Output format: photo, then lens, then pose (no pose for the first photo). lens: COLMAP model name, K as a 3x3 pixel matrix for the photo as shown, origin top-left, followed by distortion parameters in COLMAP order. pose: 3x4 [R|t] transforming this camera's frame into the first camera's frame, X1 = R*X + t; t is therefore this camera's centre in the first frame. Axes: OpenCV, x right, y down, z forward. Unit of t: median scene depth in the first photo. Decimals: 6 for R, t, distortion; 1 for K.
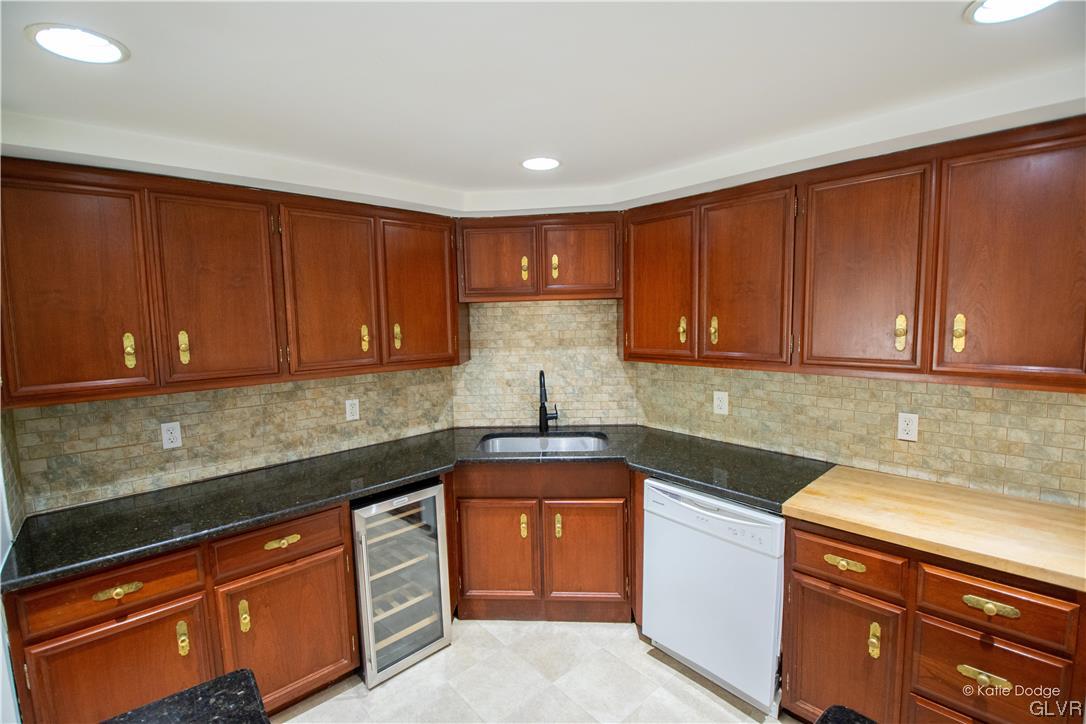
lens RADIAL K [[477.3, 0, 541.0], [0, 477.3, 357.2], [0, 0, 1]] dist [-0.005363, -0.011951]
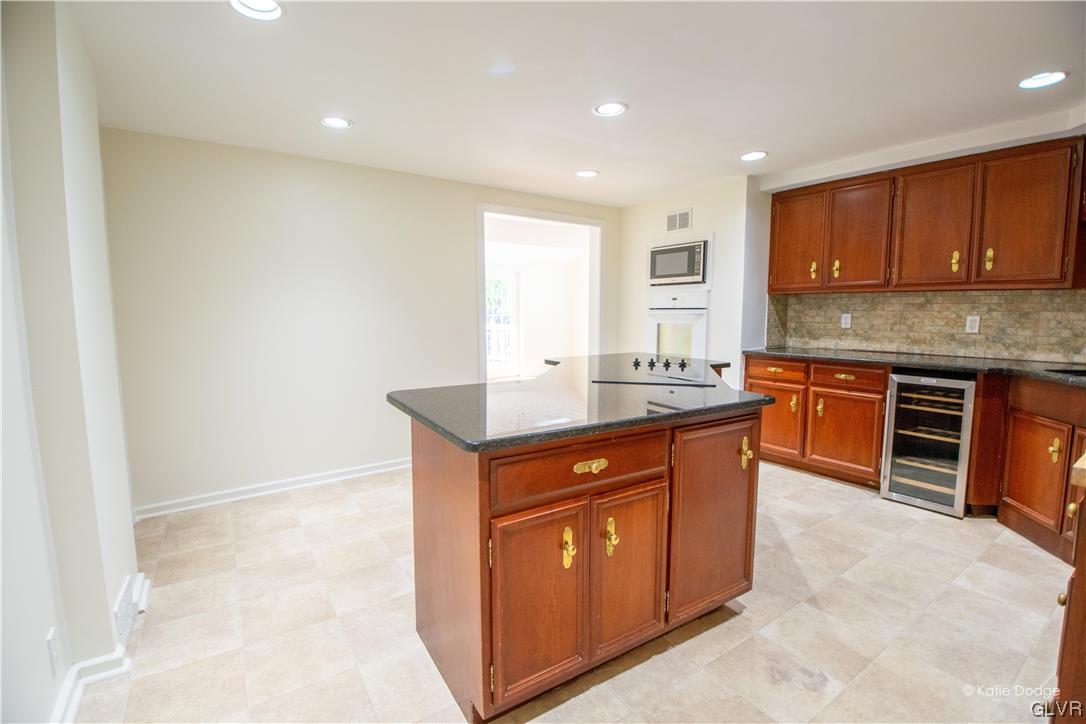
lens RADIAL K [[477.3, 0, 533.5], [0, 477.3, 358.0], [0, 0, 1]] dist [-0.005363, -0.011951]
pose [[-0.141514, 0.129607, -0.981415, 0.987460], [-0.082577, 0.986392, 0.142172, 0.119957], [0.986486, 0.101162, -0.128886, 0.055200]]
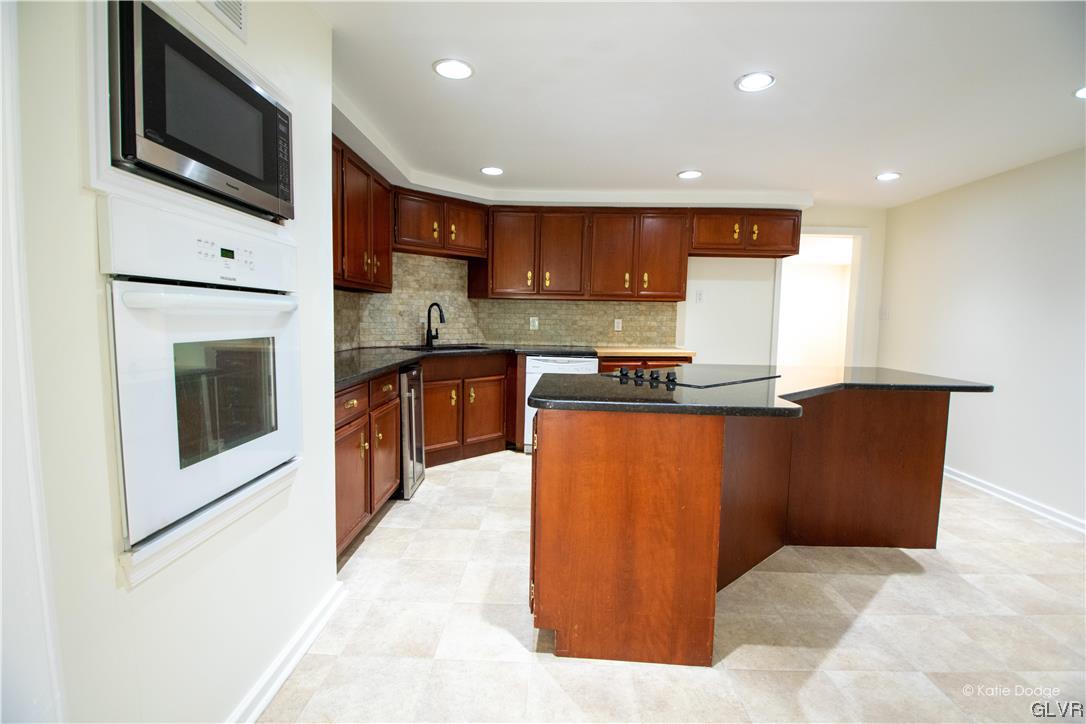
lens RADIAL K [[477.3, 0, 542.3], [0, 477.3, 364.3], [0, 0, 1]] dist [-0.005363, -0.011951]
pose [[0.676913, -0.033445, 0.735302, -0.949296], [0.033151, 0.999339, 0.014936, 0.227950], [-0.735316, 0.014266, 0.677575, -0.248680]]
